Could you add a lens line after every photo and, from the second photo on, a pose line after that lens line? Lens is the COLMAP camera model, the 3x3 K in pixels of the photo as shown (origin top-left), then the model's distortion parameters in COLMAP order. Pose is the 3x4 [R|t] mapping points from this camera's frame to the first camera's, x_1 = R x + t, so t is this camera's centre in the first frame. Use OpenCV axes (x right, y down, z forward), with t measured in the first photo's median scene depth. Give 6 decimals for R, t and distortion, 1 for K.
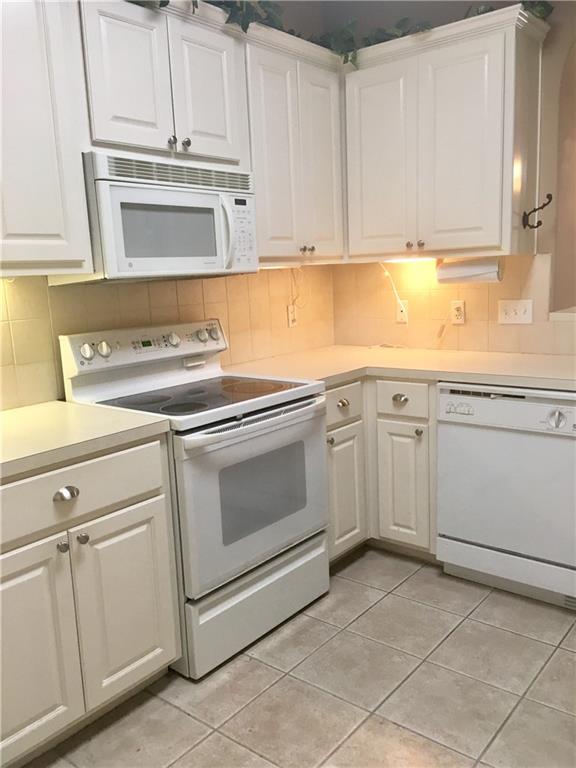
lens RADIAL K [[660.2, 0, 291.2], [0, 660.2, 385.6], [0, 0, 1]] dist [0.038809, -0.037558]
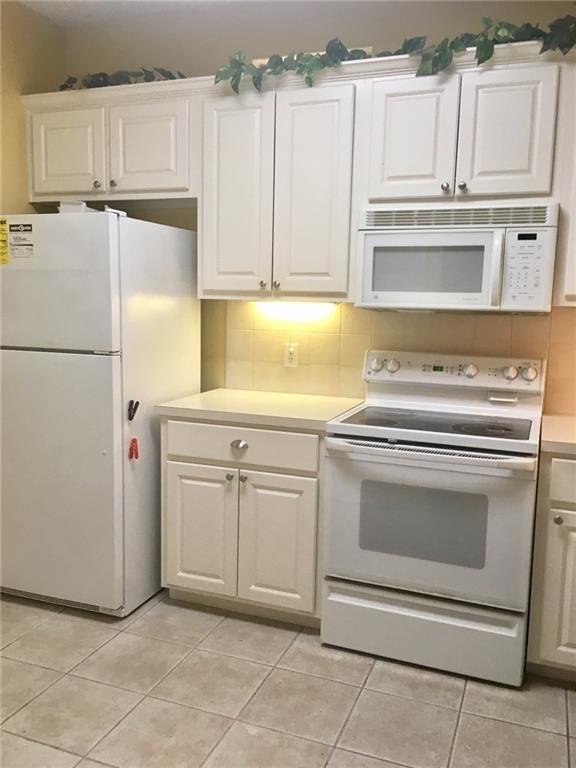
lens RADIAL K [[660.2, 0, 290.4], [0, 660.2, 385.4], [0, 0, 1]] dist [0.038809, -0.037558]
pose [[0.297853, 0.167503, -0.939801, 0.827956], [-0.201433, 0.973346, 0.109642, -0.118802], [0.933117, 0.156650, 0.323655, 0.458109]]
